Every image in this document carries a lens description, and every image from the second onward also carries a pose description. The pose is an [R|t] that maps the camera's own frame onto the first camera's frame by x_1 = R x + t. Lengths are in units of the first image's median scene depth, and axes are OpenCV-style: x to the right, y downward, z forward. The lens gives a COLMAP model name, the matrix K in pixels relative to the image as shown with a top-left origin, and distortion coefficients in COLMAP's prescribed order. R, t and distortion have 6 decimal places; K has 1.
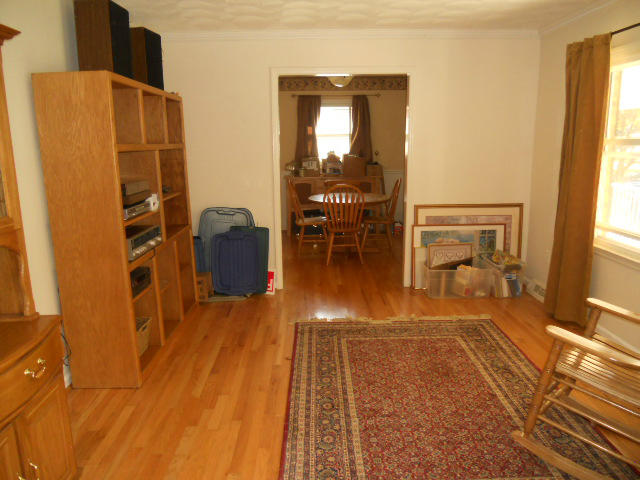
lens RADIAL K [[480.5, 0, 320.0], [0, 480.5, 240.0], [0, 0, 1]] dist [-0.049532, 0.004310]
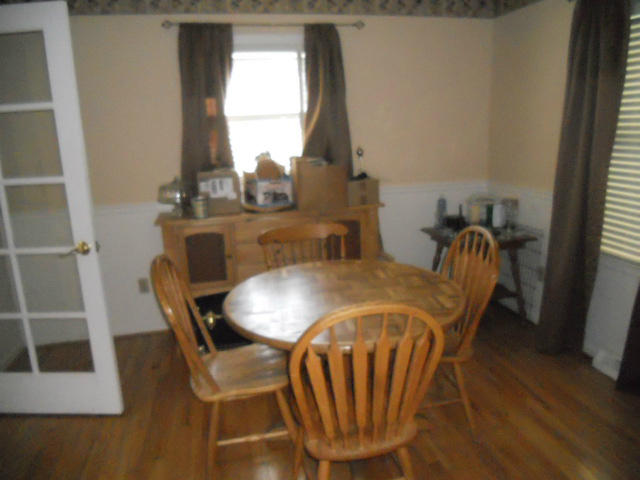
lens RADIAL K [[480.5, 0, 320.0], [0, 480.5, 240.0], [0, 0, 1]] dist [-0.049532, 0.004310]
pose [[0.979259, -0.074351, 0.188479, -0.015202], [0.069082, 0.997018, 0.034382, -0.116903], [-0.190473, -0.020648, 0.981475, 0.556486]]
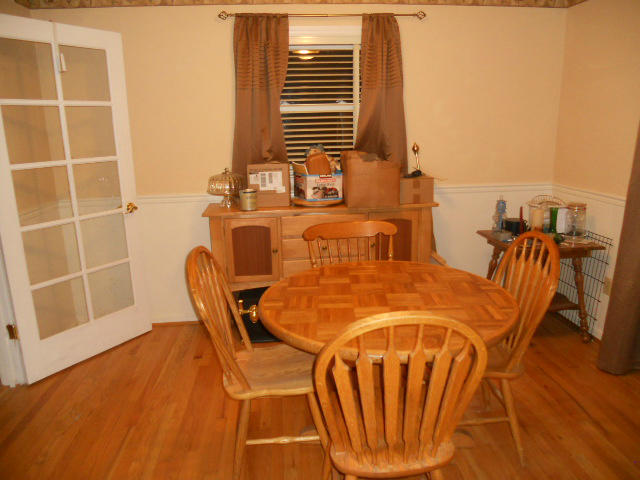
lens RADIAL K [[480.5, 0, 320.0], [0, 480.5, 240.0], [0, 0, 1]] dist [-0.049532, 0.004310]
pose [[0.996996, -0.029197, 0.071743, -0.005940], [0.026625, 0.998977, 0.036546, -0.116930], [-0.072737, -0.034526, 0.996753, 0.567350]]
